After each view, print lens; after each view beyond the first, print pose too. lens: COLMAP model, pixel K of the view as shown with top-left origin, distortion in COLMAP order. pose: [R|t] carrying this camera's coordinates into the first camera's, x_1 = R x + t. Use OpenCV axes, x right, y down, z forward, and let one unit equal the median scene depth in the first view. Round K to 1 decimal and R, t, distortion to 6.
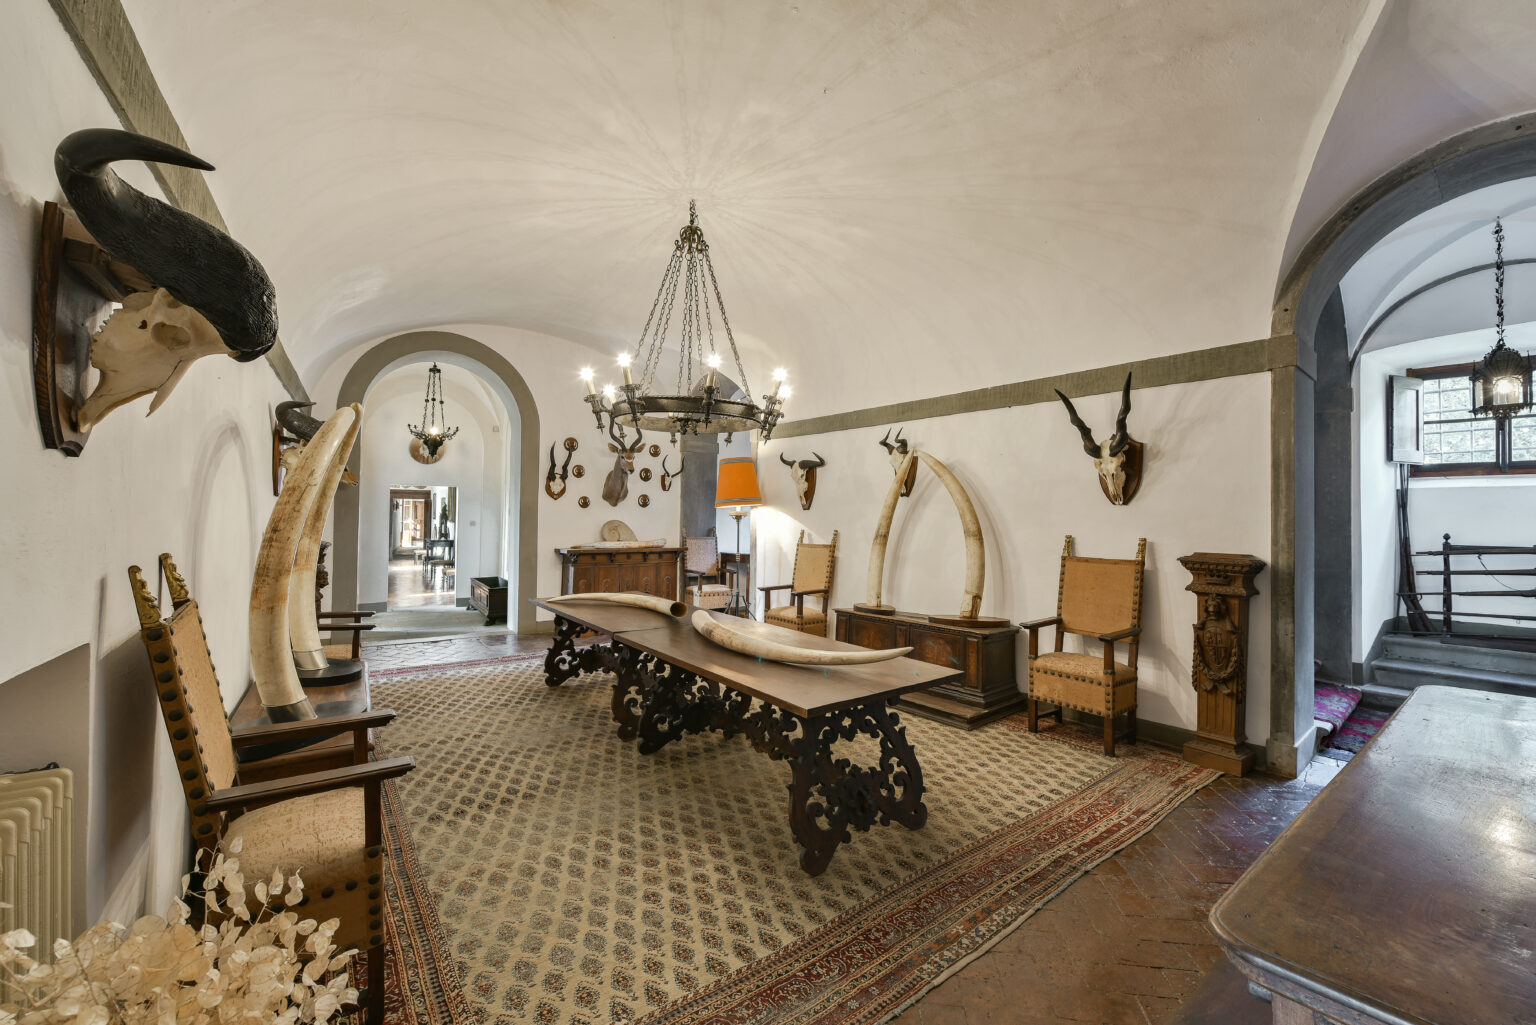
lens RADIAL K [[640.3, 0, 778.9], [0, 640.3, 503.6], [0, 0, 1]] dist [-0.004757, -0.000315]
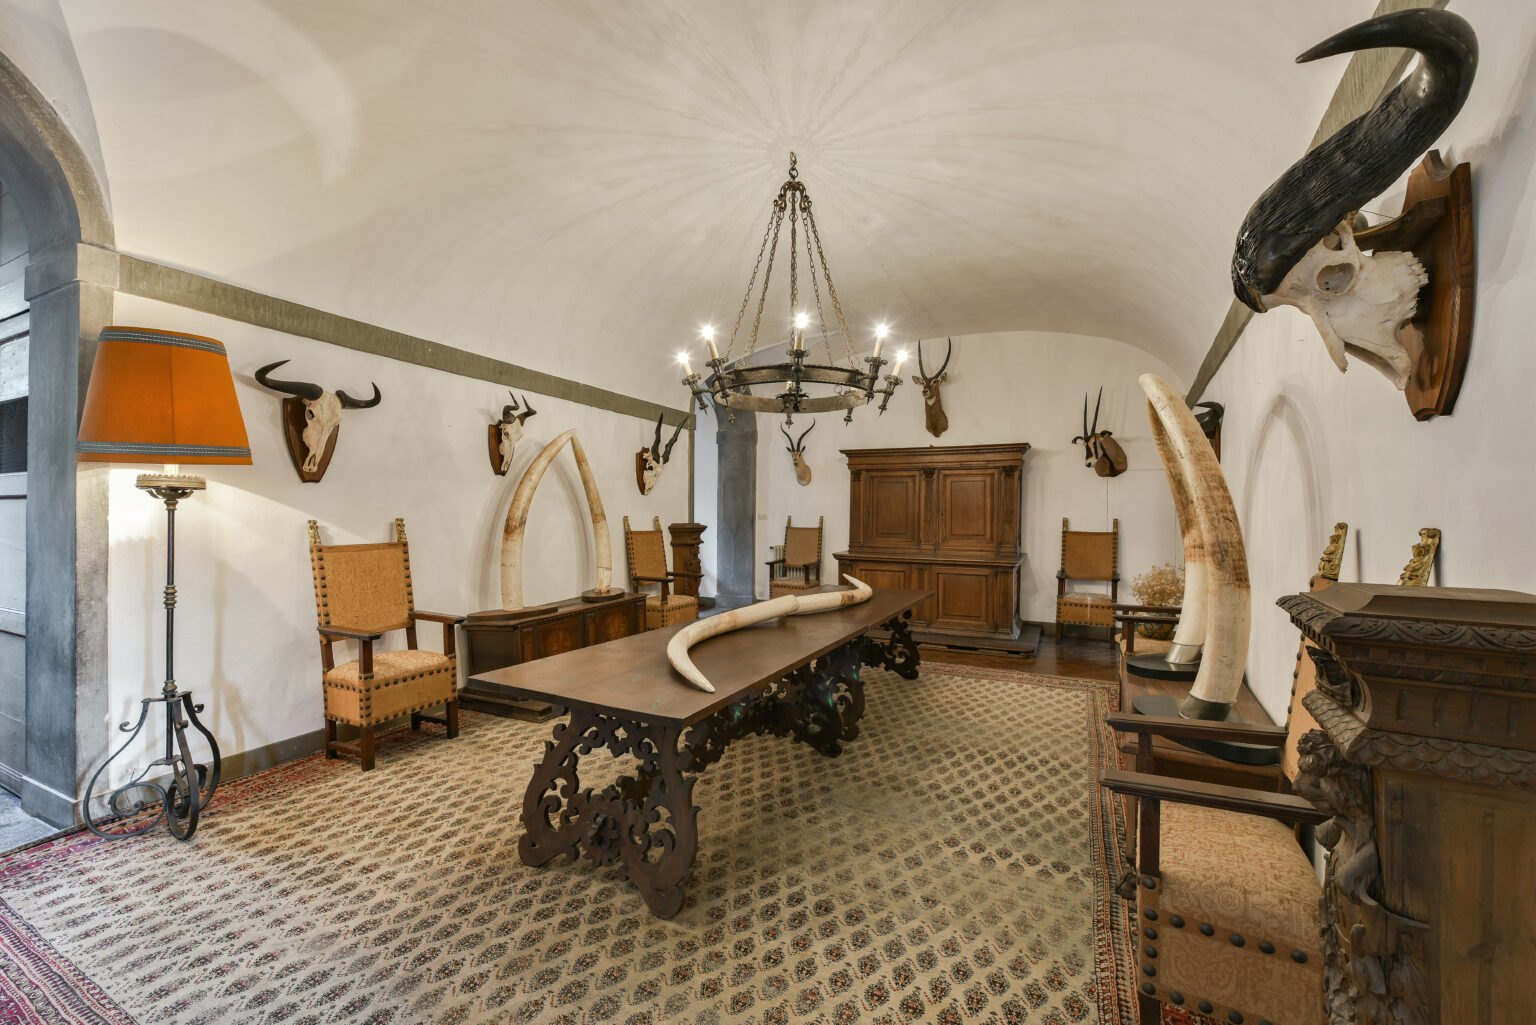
lens RADIAL K [[640.3, 0, 772.5], [0, 640.3, 520.5], [0, 0, 1]] dist [-0.004757, -0.000315]
pose [[-0.468151, -0.011597, 0.883572, -1.014414], [-0.017669, 0.999837, 0.003761, 0.053930], [-0.883472, -0.013851, -0.468280, 1.569170]]
